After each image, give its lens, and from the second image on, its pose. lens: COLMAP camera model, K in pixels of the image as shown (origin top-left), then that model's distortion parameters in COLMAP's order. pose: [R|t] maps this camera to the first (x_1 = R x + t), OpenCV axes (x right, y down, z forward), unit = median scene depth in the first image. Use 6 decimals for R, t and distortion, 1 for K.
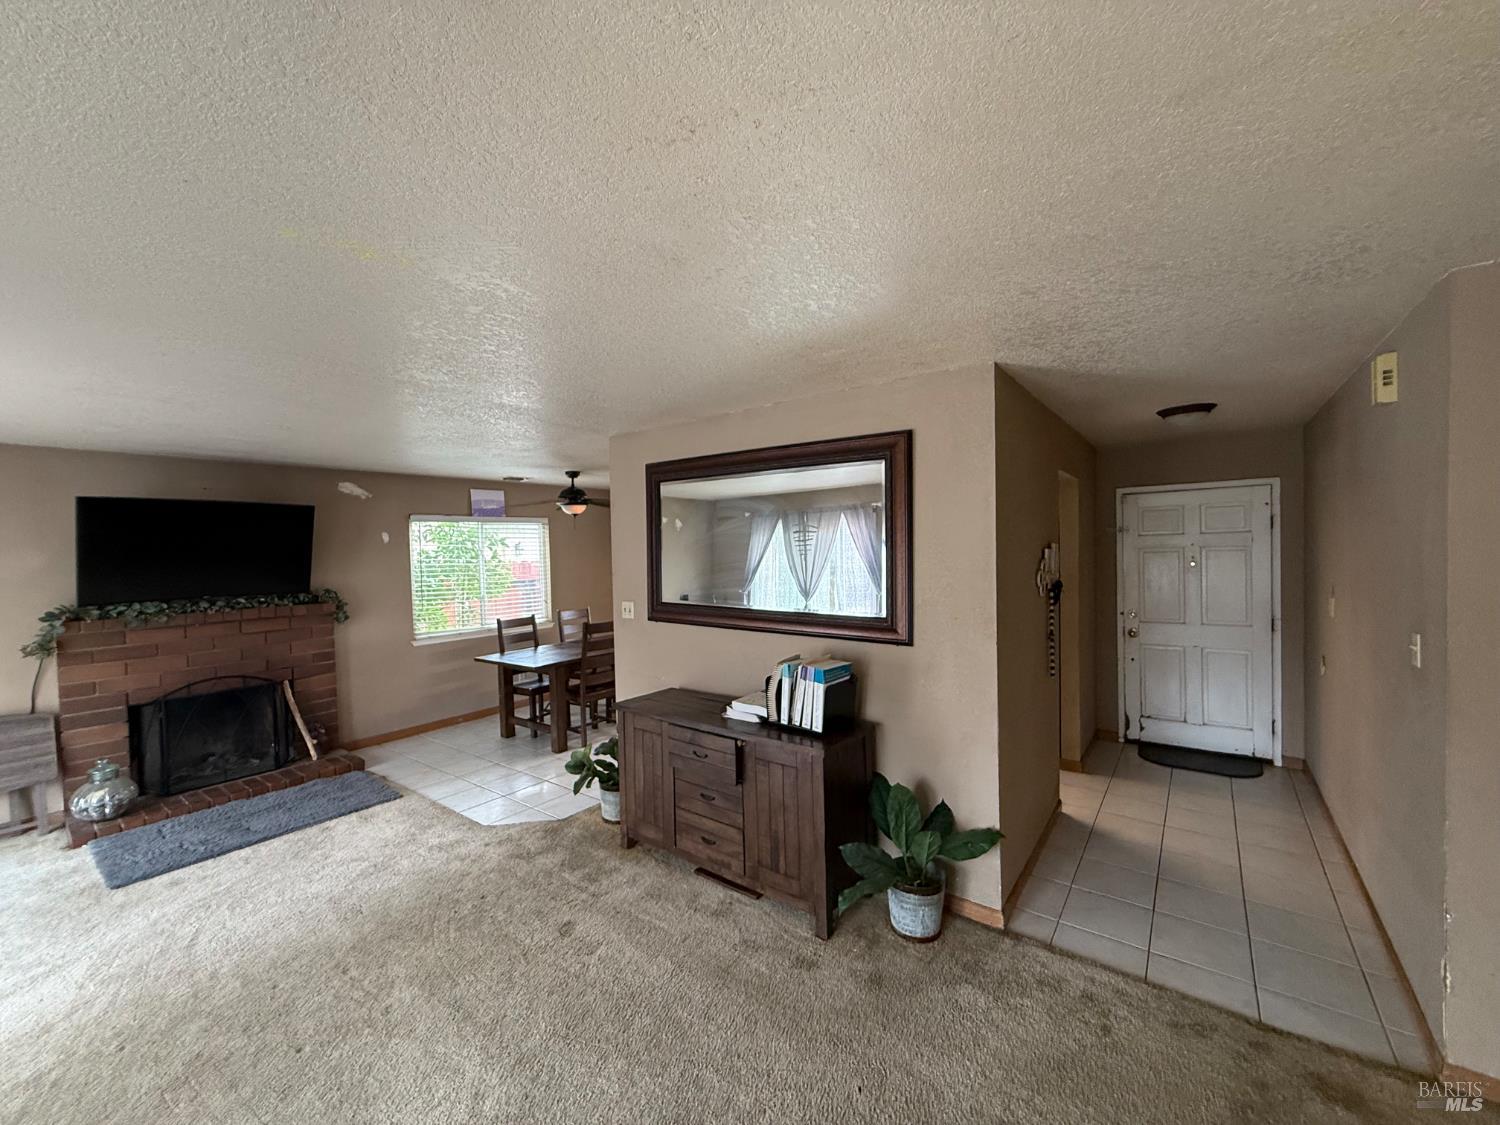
lens RADIAL K [[593.7, 0, 750.6], [0, 593.7, 557.0], [0, 0, 1]] dist [0.000366, 0.000028]
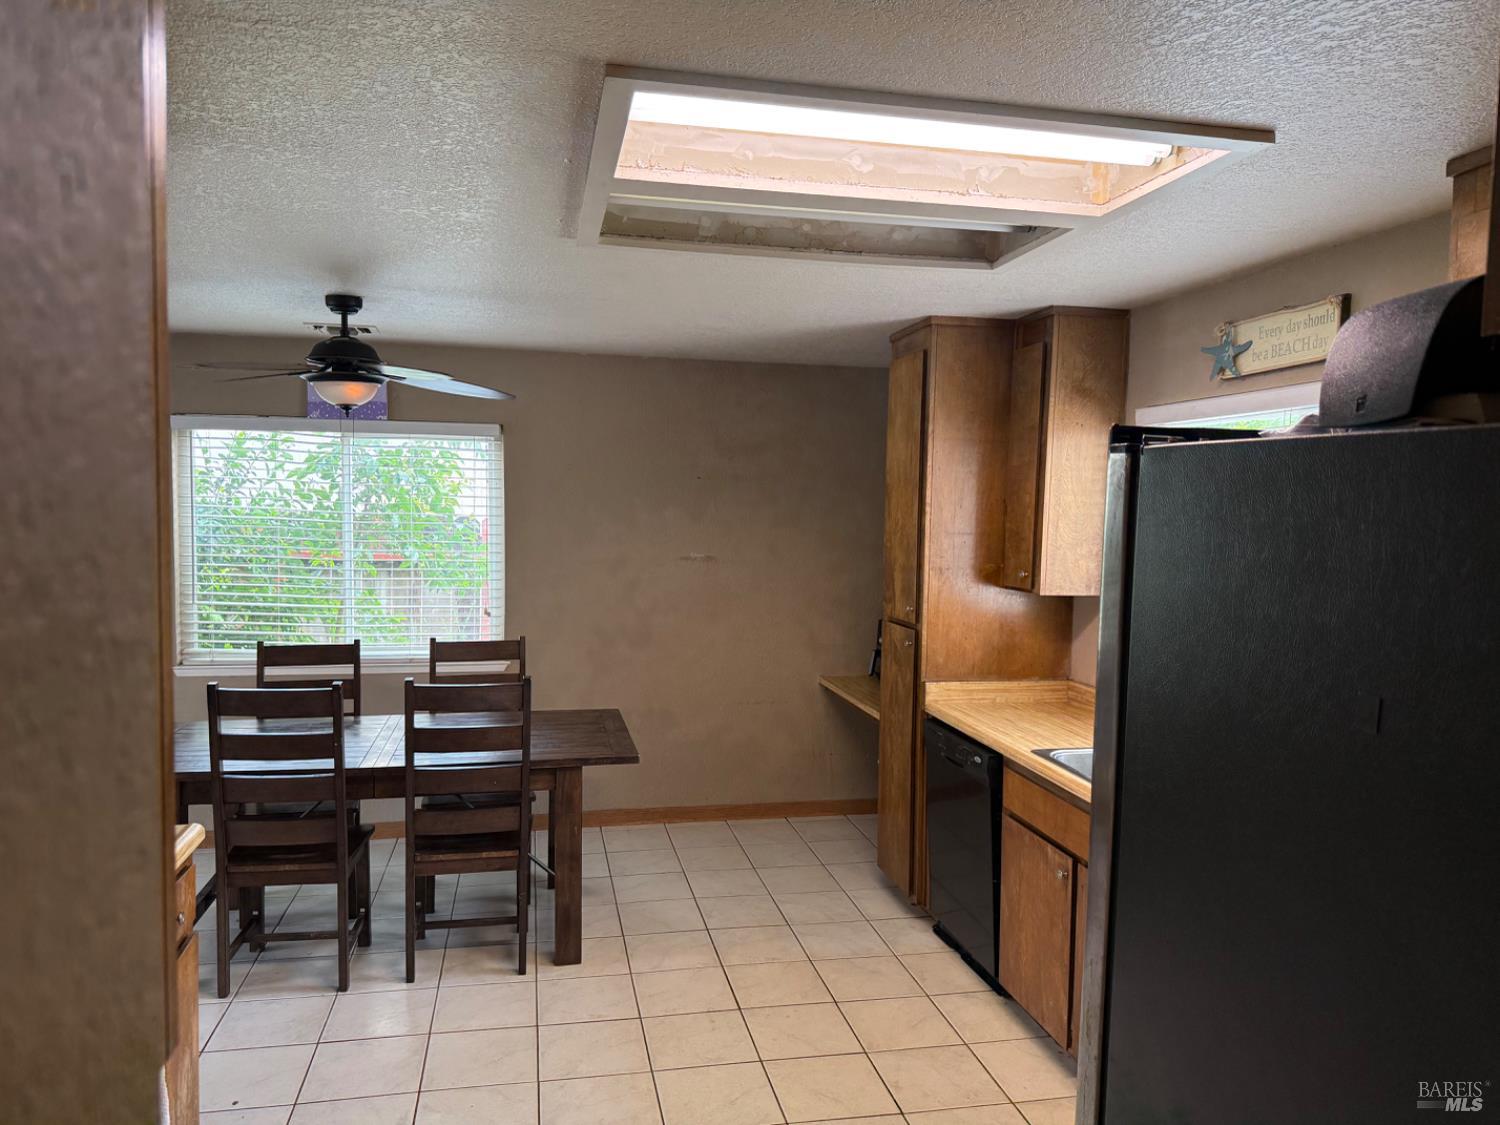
lens RADIAL K [[1049.6, 0, 746.8], [0, 1049.6, 569.3], [0, 0, 1]] dist [0.057792, -0.054646]
pose [[0.748369, 0.077547, -0.658734, 0.359448], [-0.052416, 0.996950, 0.057814, -0.015790], [0.661209, -0.008738, 0.750151, 0.602215]]
